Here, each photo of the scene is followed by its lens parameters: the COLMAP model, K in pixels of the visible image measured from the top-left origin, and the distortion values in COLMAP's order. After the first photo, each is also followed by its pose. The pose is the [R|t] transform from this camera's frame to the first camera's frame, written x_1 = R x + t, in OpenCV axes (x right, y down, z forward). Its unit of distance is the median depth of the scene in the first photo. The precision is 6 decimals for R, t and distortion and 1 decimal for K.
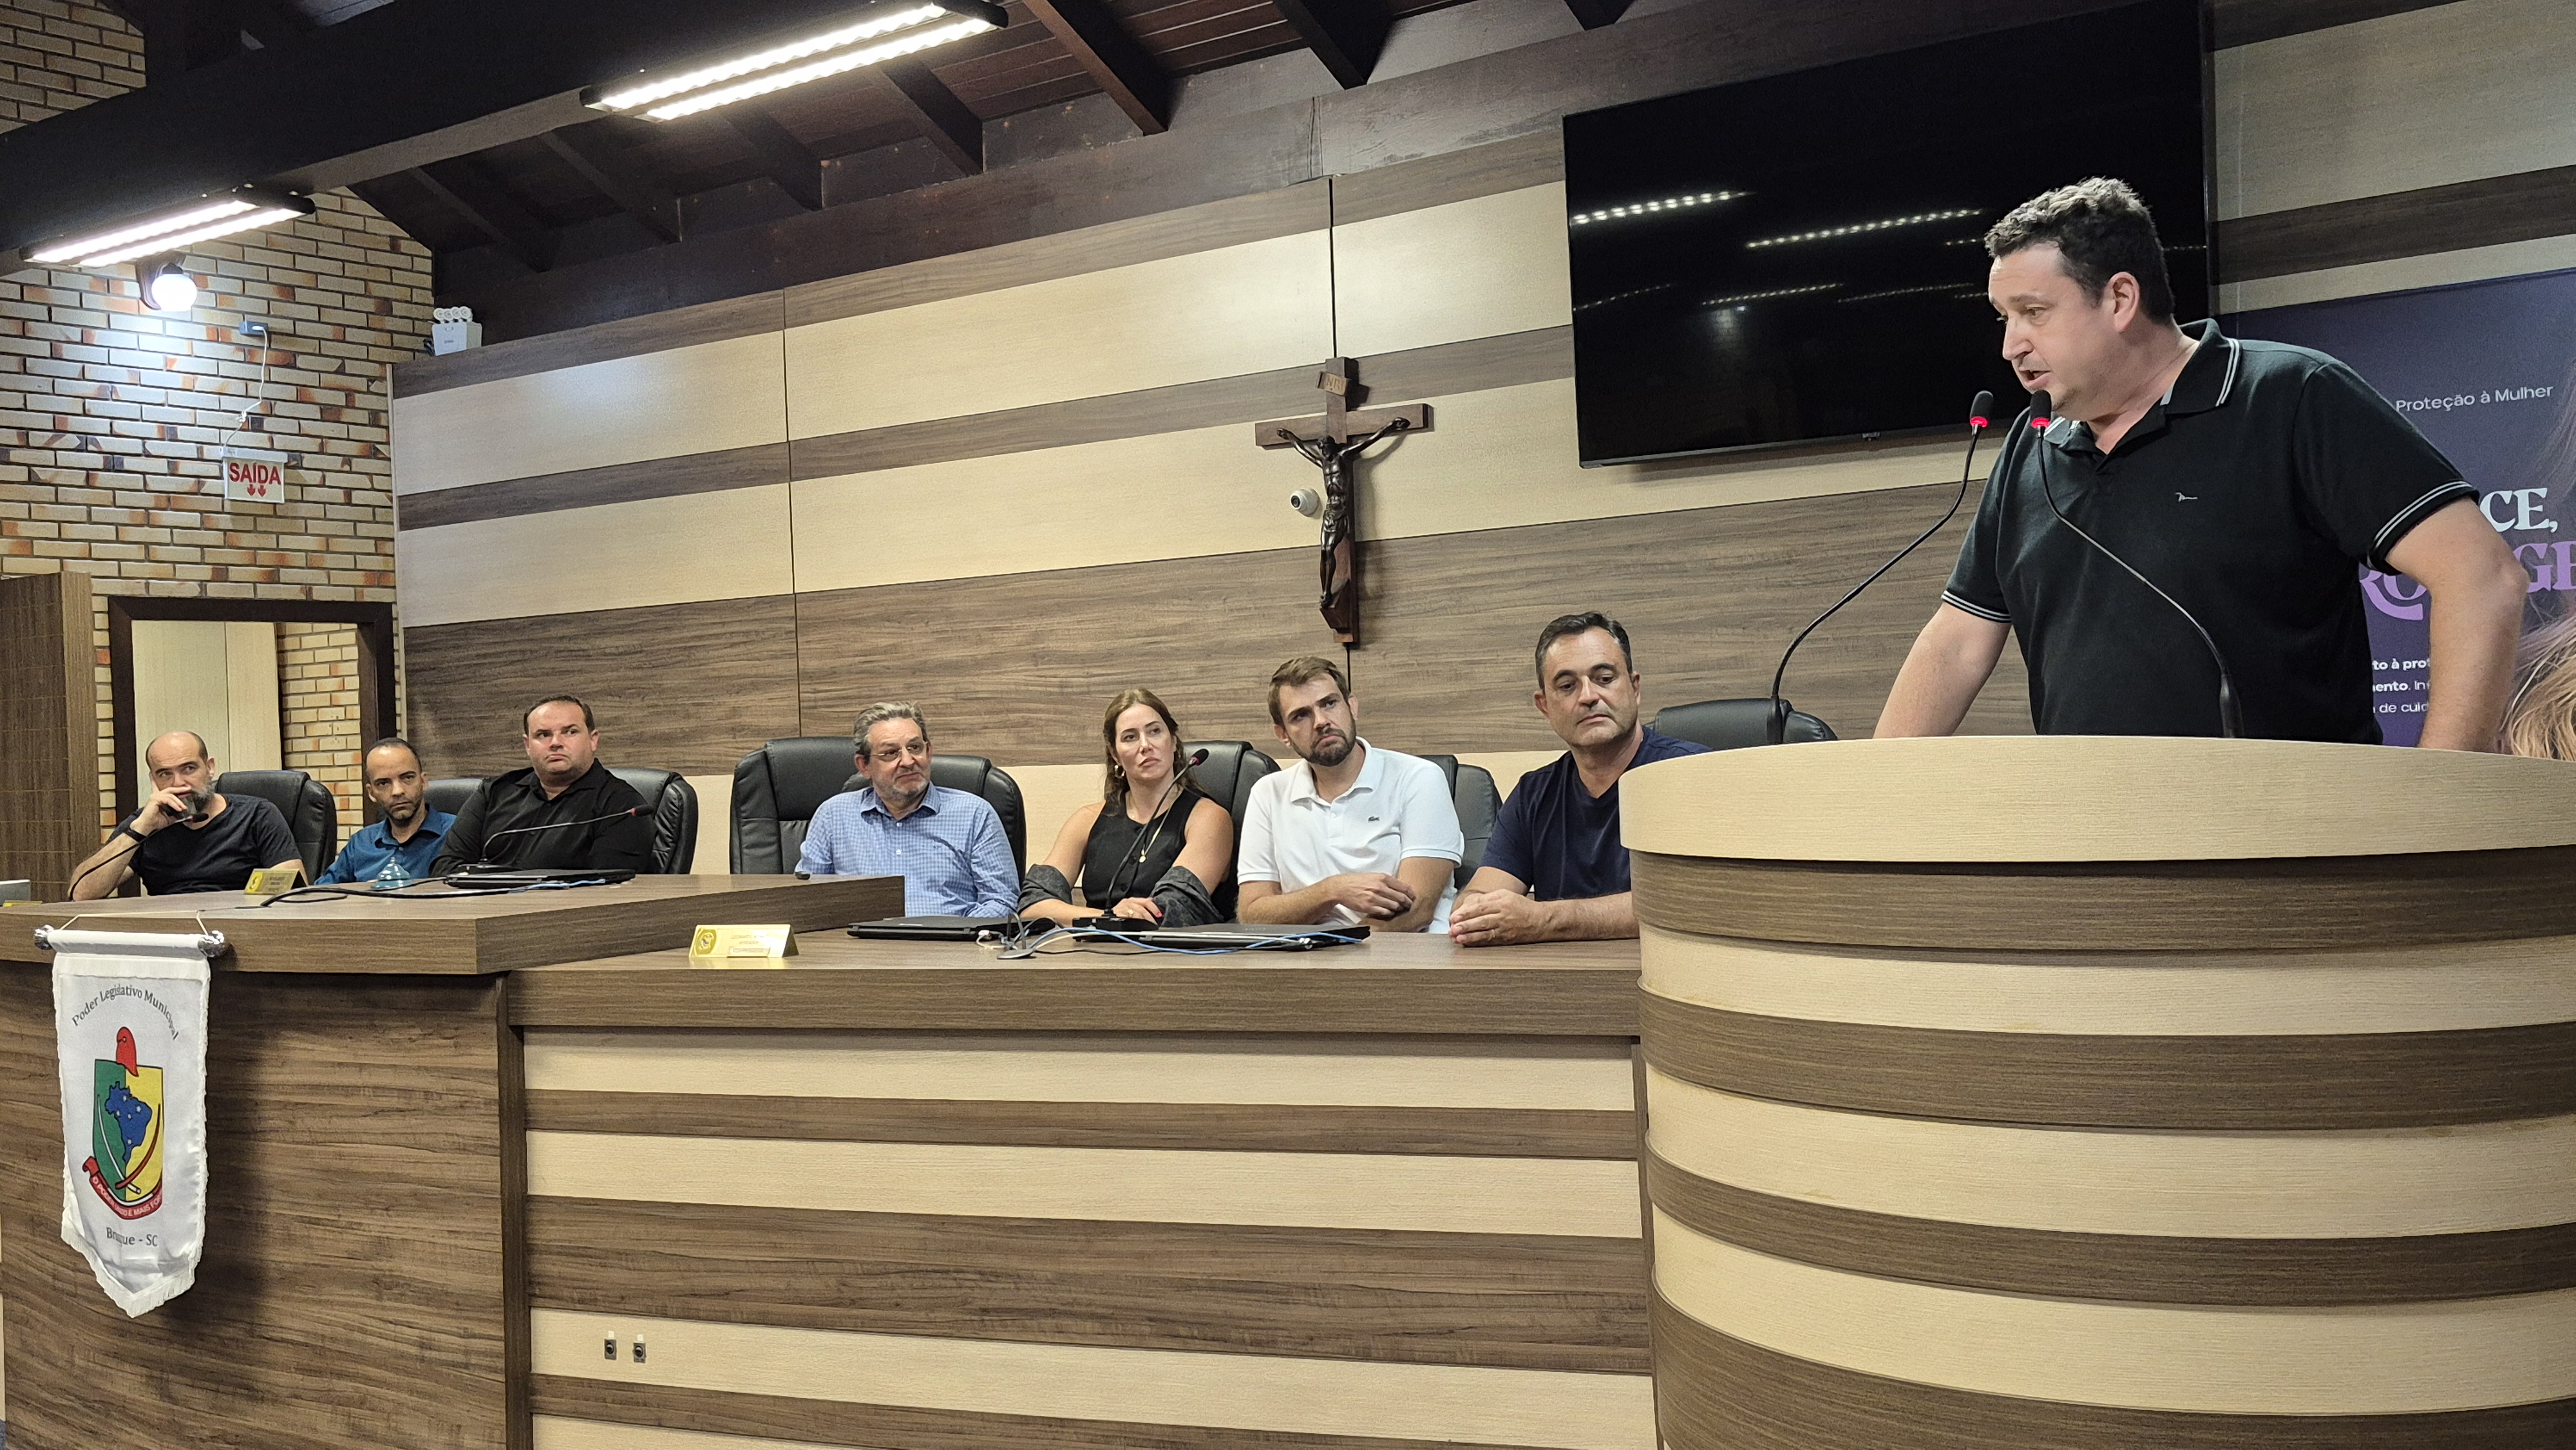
lens RADIAL K [[2435.0, 0, 1288.0], [0, 2435.0, 725.0], [0, 0, 1]] dist [0.132608, -0.228525]
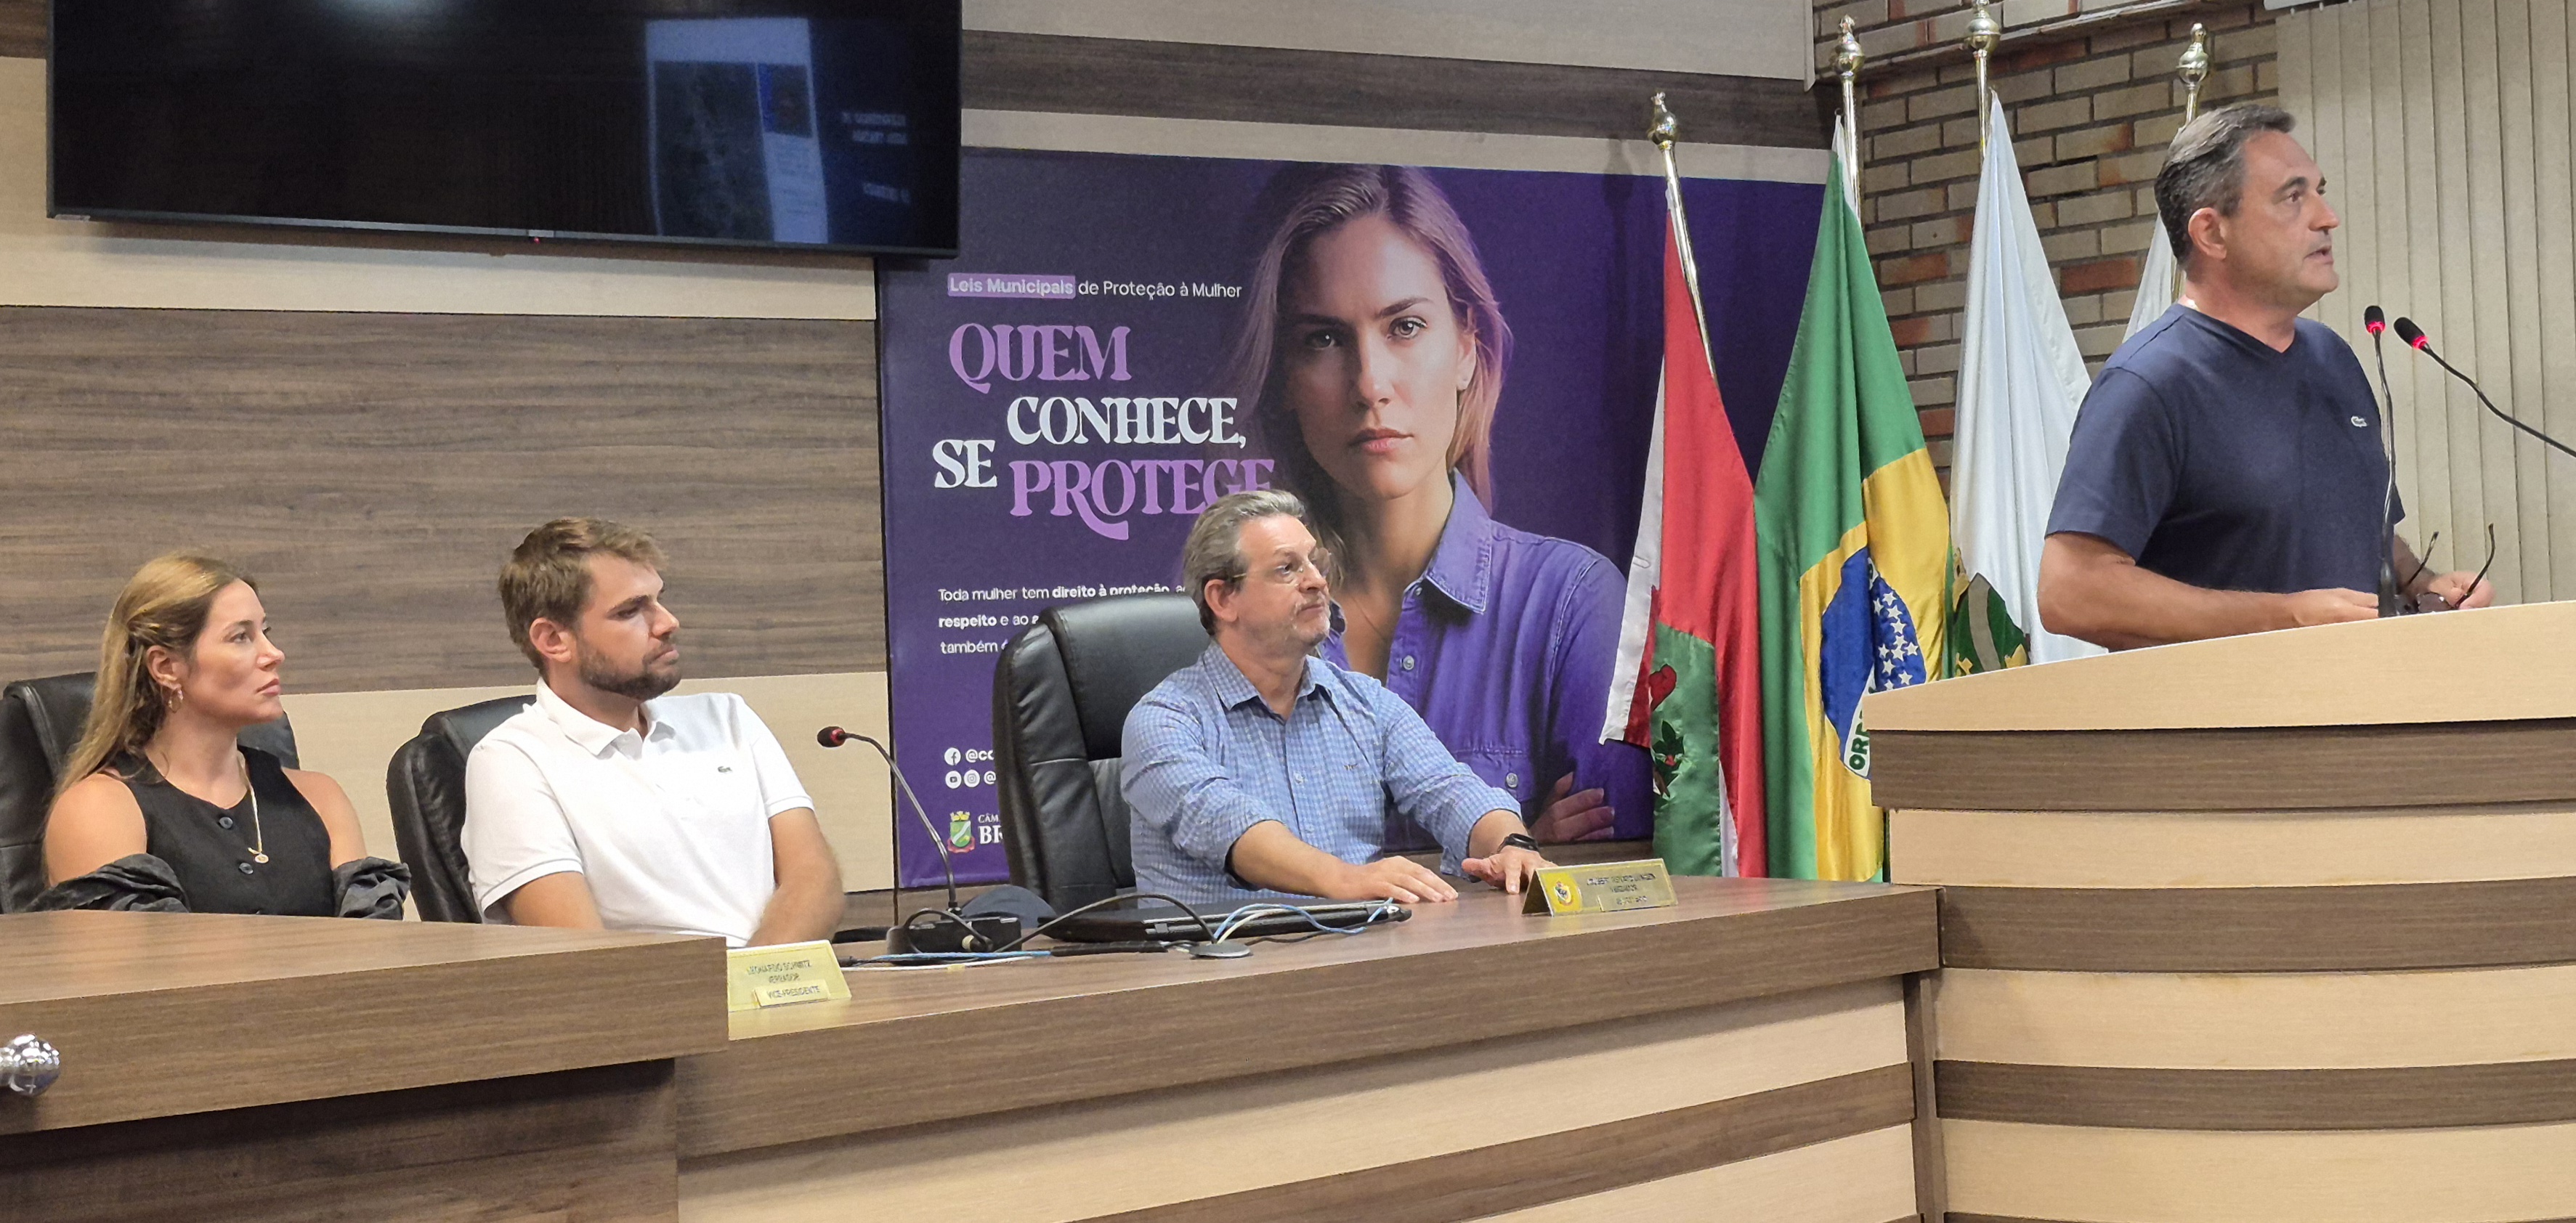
lens RADIAL K [[4021.8, 0, 1287.7], [0, 4021.8, 476.9], [0, 0, 1]] dist [0.103673, -0.027493]
pose [[0.338223, 0.062917, 0.938961, -0.714234], [0.014438, 0.997298, -0.072026, 0.031469], [-0.940955, 0.037917, 0.336400, 0.418916]]
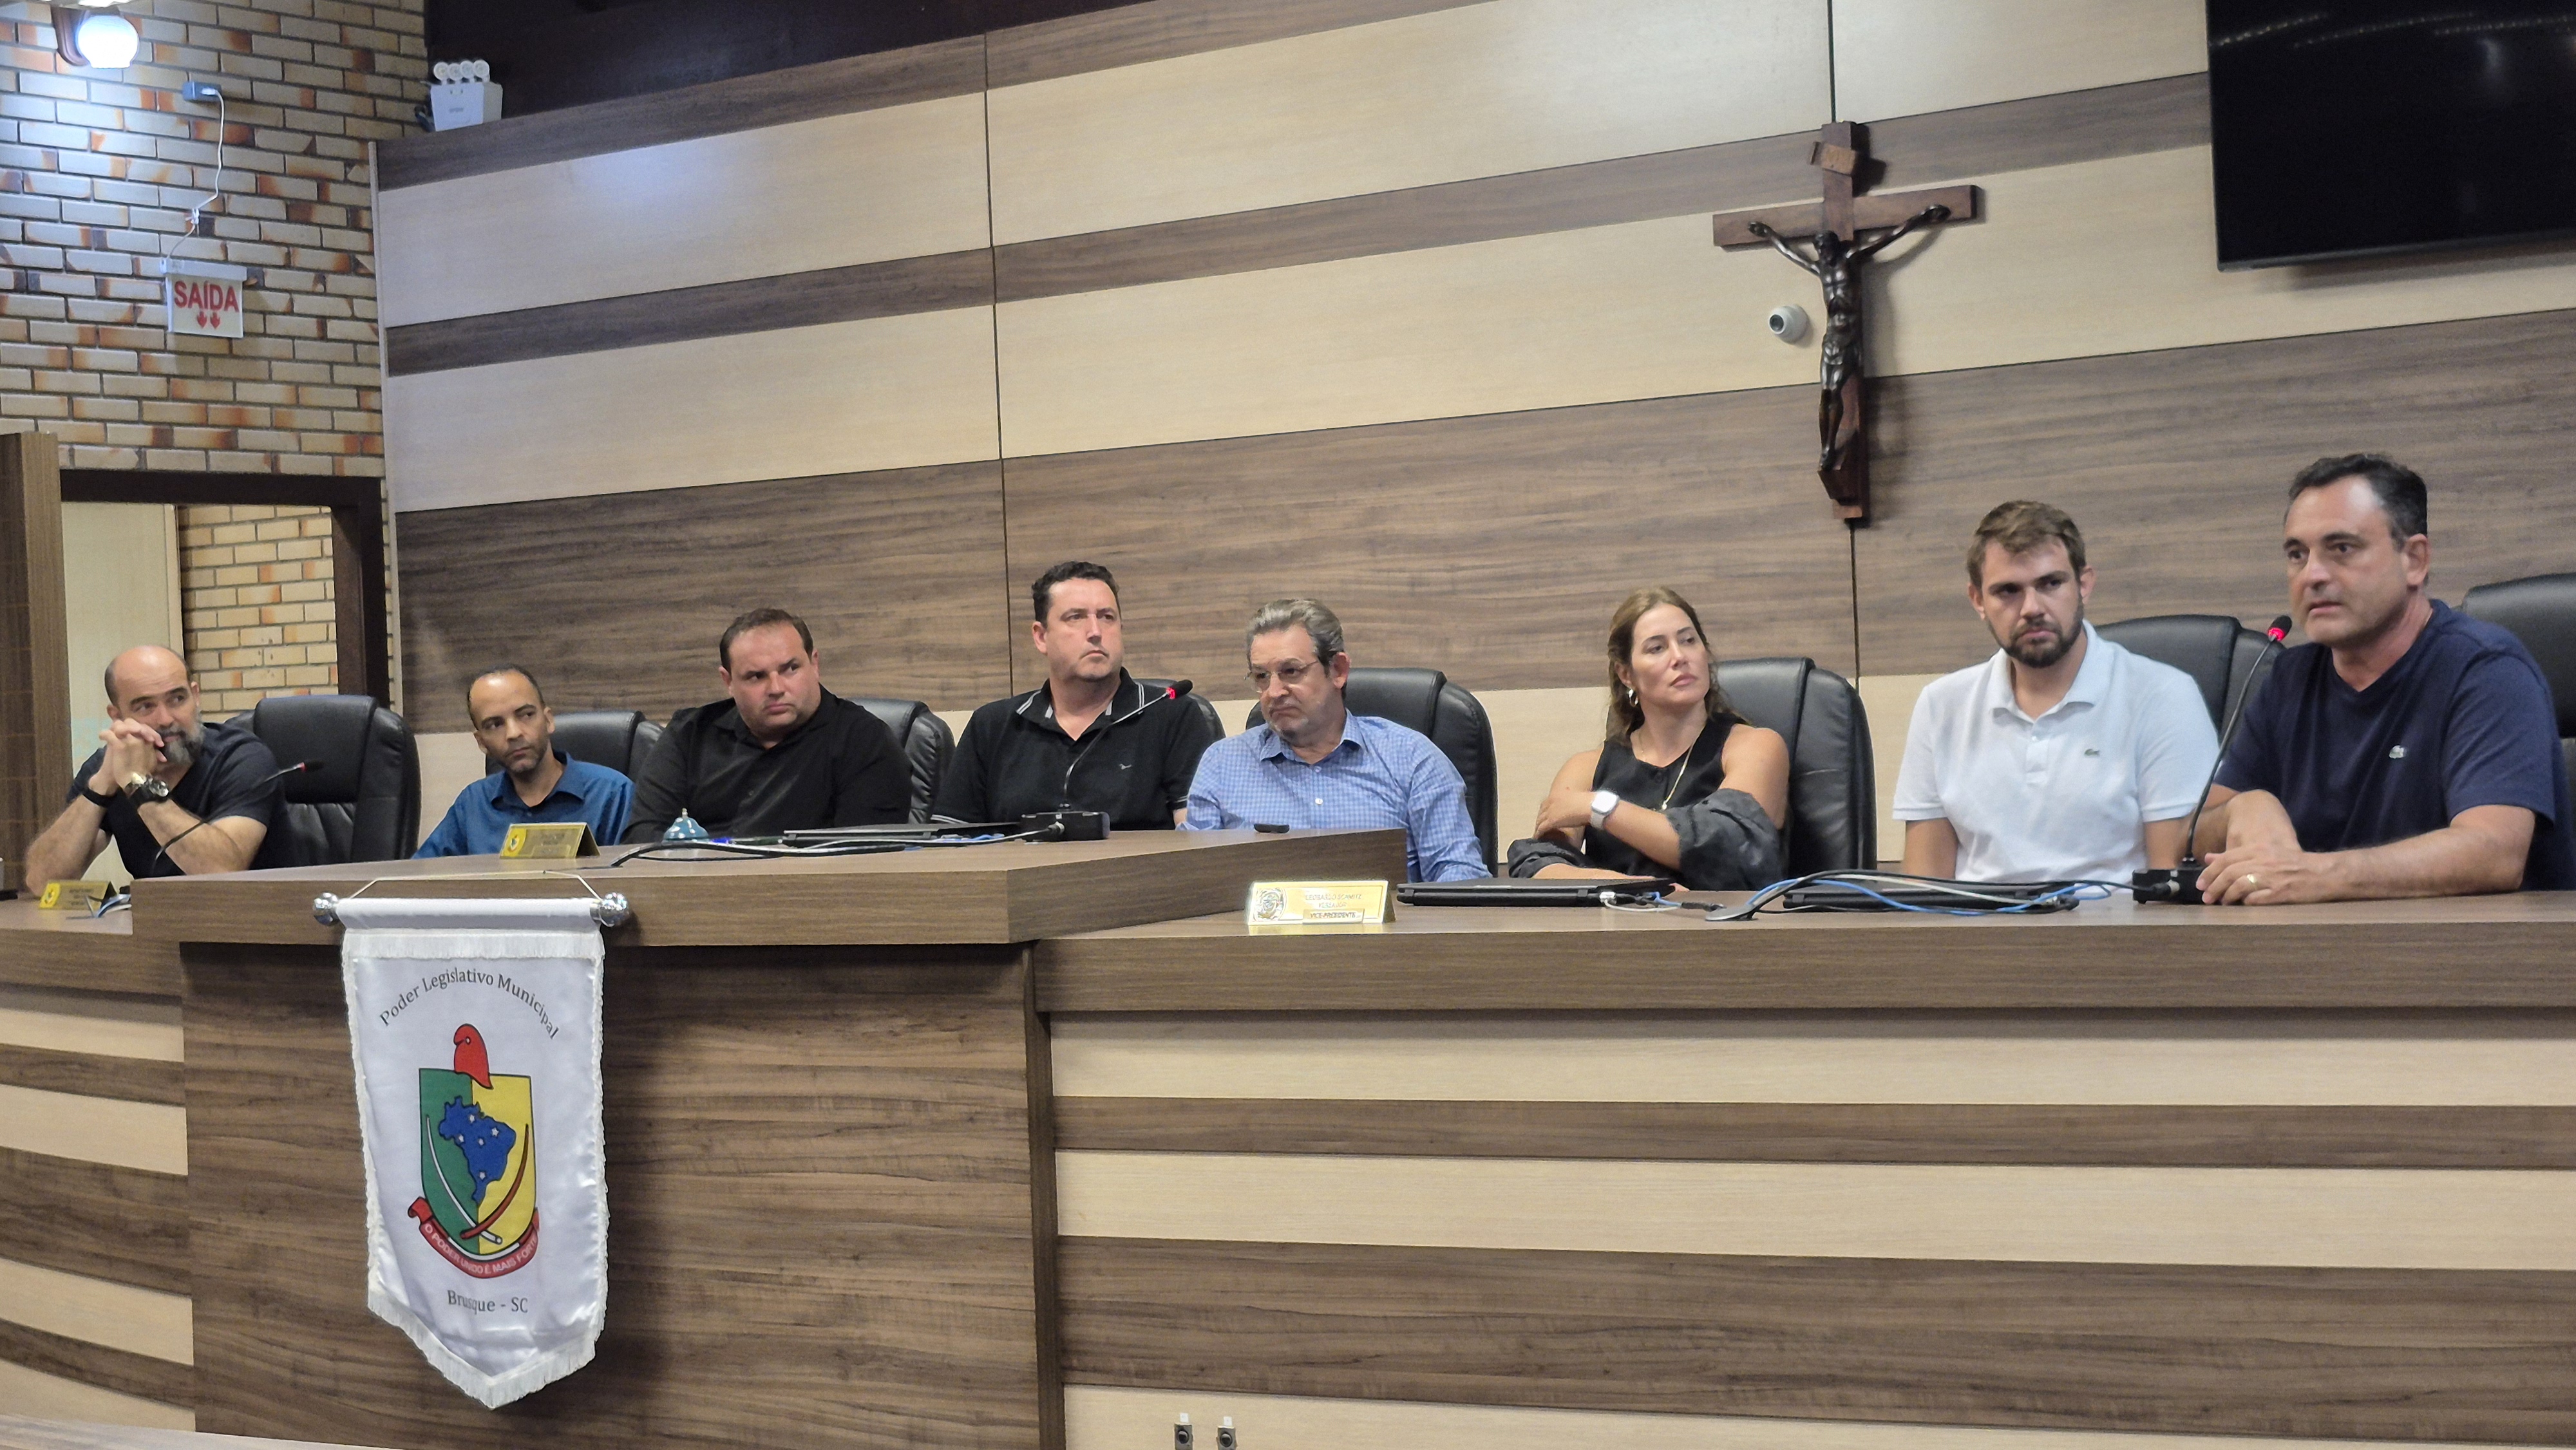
lens RADIAL K [[3600.6, 0, 1283.5], [0, 3600.6, 688.5], [0, 0, 1]] dist [0.187802, -0.527945]
pose [[0.999980, -0.005082, 0.003774, -0.167757], [0.005064, 0.999976, 0.004777, 0.011903], [-0.003798, -0.004758, 0.999981, -0.077041]]
